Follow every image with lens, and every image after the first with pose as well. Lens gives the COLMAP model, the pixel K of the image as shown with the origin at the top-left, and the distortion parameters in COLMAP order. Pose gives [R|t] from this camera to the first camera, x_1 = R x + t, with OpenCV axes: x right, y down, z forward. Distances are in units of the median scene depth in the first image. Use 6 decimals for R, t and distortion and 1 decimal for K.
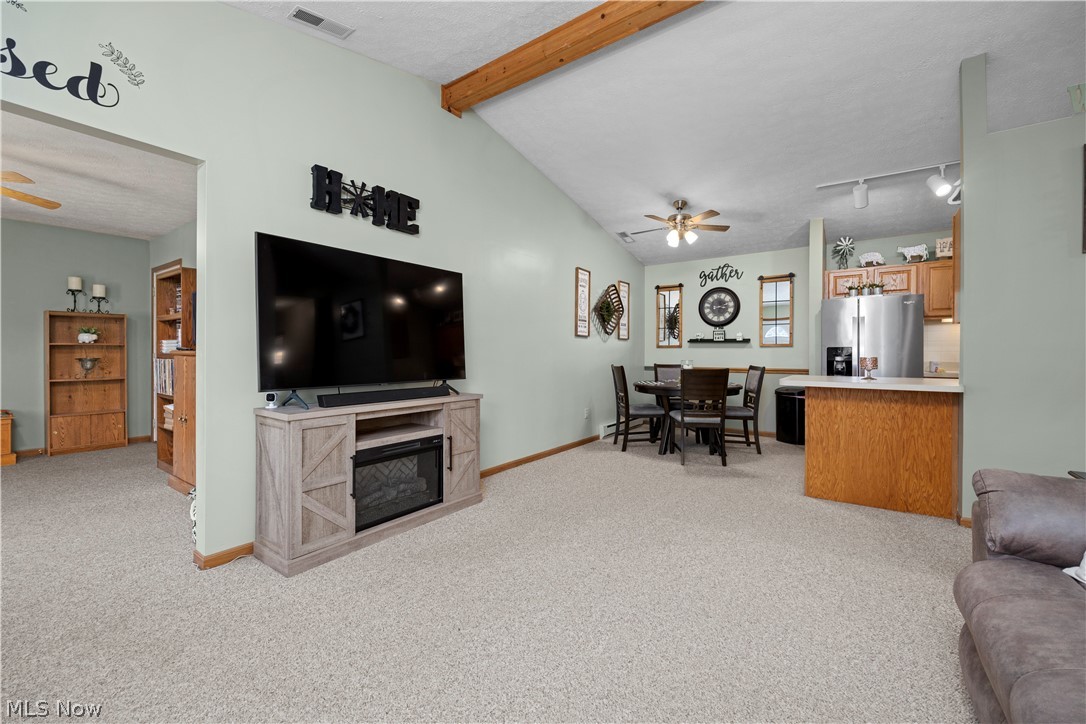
lens RADIAL K [[440.5, 0, 542.0], [0, 440.5, 354.5], [0, 0, 1]] dist [-0.002956, 0.000291]
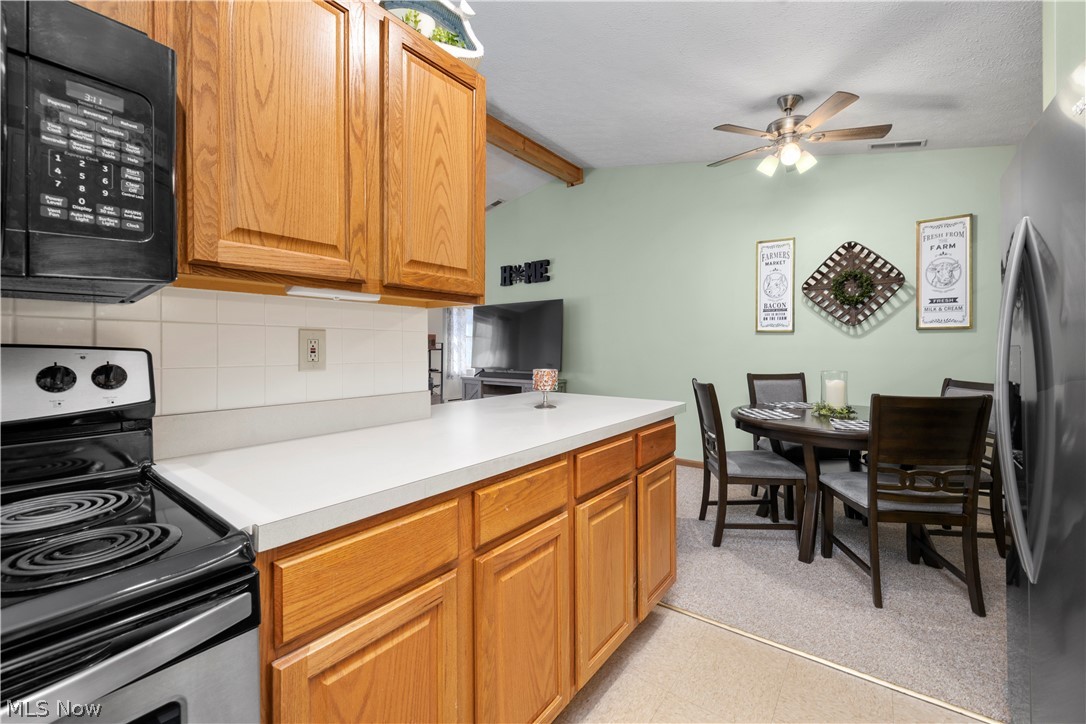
lens RADIAL K [[440.5, 0, 544.7], [0, 440.5, 348.7], [0, 0, 1]] dist [-0.002956, 0.000291]
pose [[-0.025211, -0.001174, -0.999681, 0.891794], [-0.000841, 0.999999, -0.001153, -0.012919], [0.999682, 0.000811, -0.025212, 0.683100]]
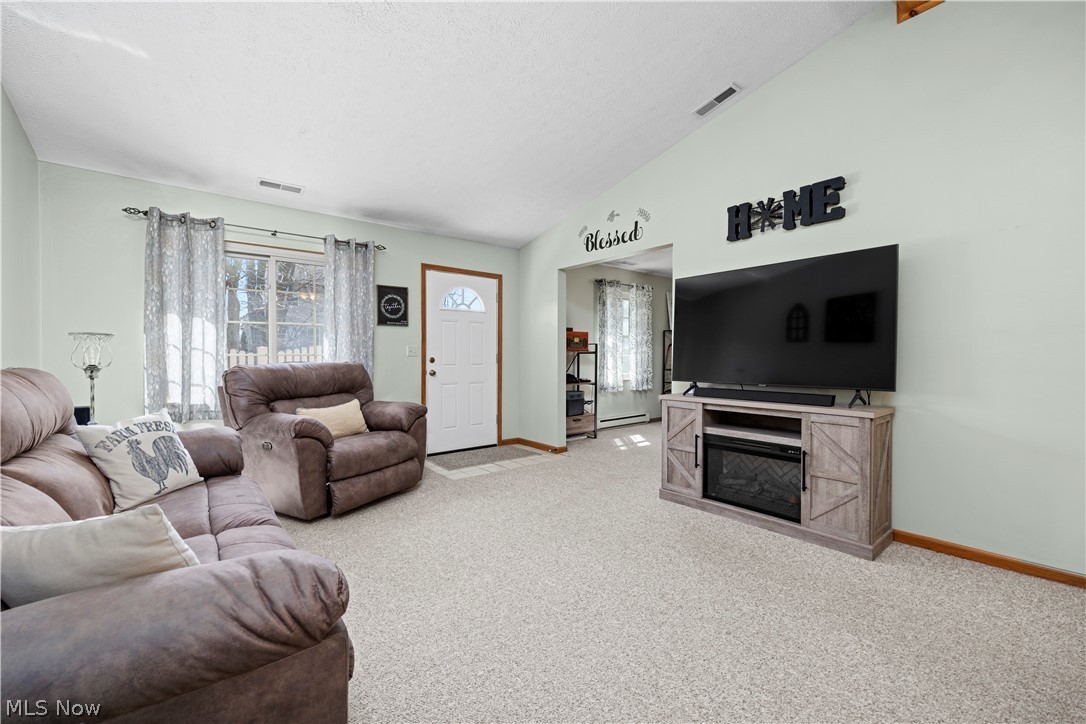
lens RADIAL K [[440.5, 0, 546.5], [0, 440.5, 364.7], [0, 0, 1]] dist [-0.002956, 0.000291]
pose [[-0.258983, 0.016422, -0.965742, 0.460660], [-0.001560, 0.999847, 0.017420, -0.000060], [0.965881, 0.006018, -0.258917, 0.443222]]
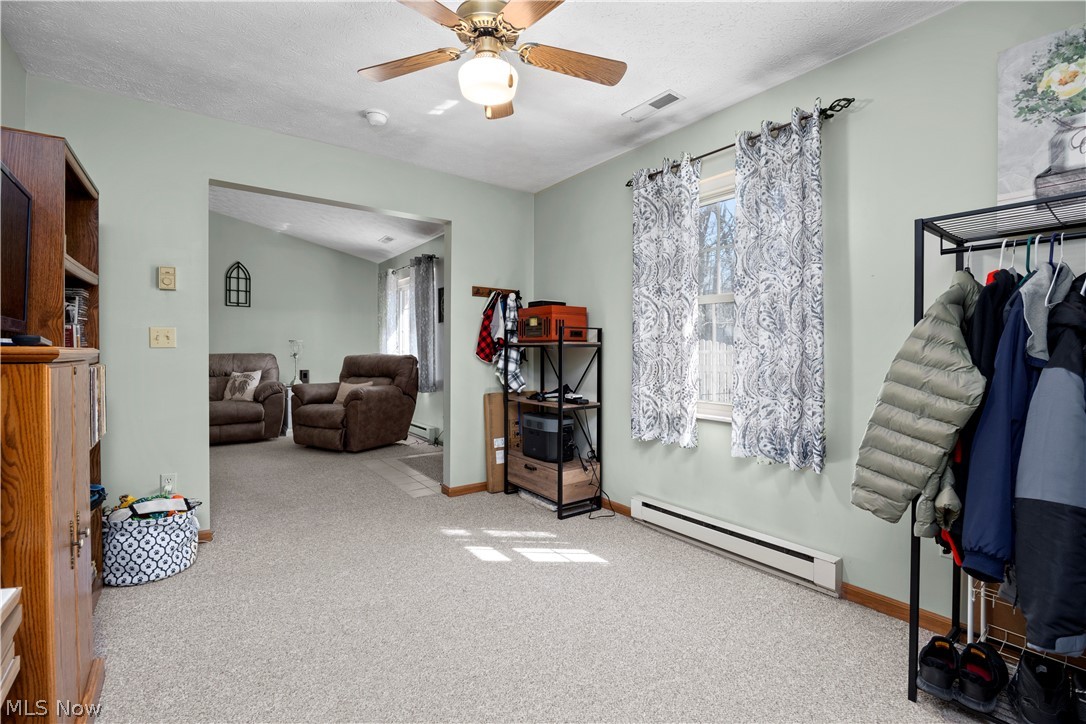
lens RADIAL K [[482.3, 0, 551.5], [0, 482.3, 353.2], [0, 0, 1]] dist [-0.016857, 0.000066]
pose [[-0.954217, -0.009339, 0.298971, -0.920251], [-0.006661, 0.999928, 0.009975, -0.007468], [-0.299042, 0.007527, -0.954210, 0.883937]]
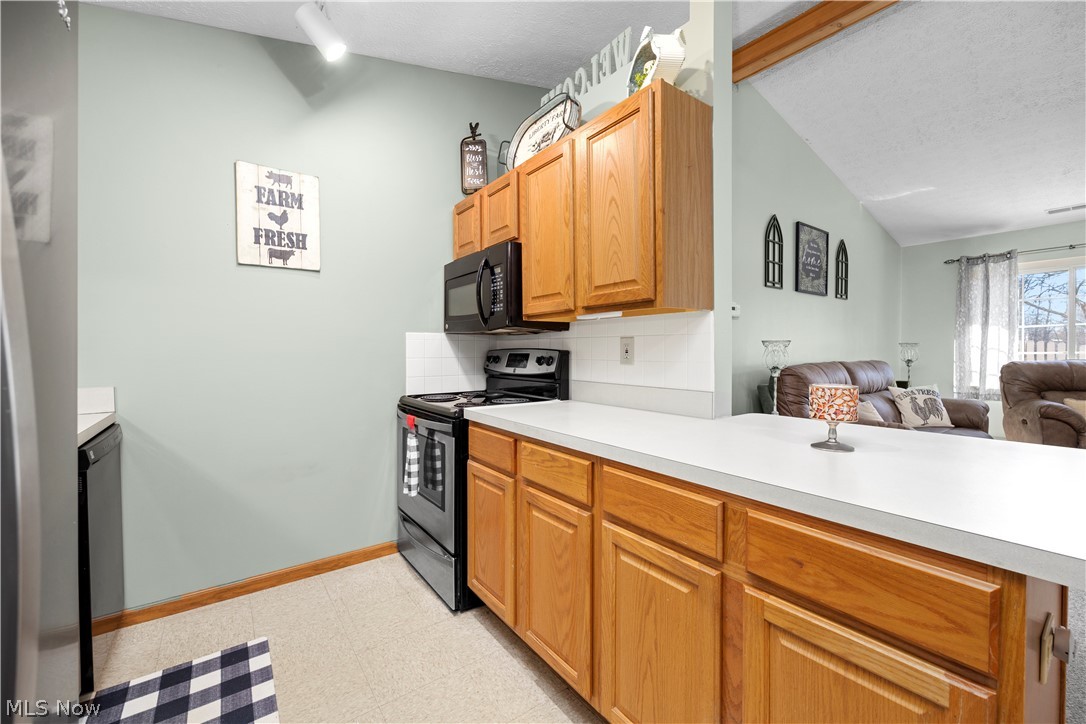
lens RADIAL K [[440.5, 0, 545.0], [0, 440.5, 357.5], [0, 0, 1]] dist [-0.002956, 0.000291]
pose [[-0.953787, -0.005141, 0.300440, 0.577514], [0.001221, 0.999779, 0.020981, -0.014728], [-0.300482, 0.020379, -0.953570, 0.945499]]
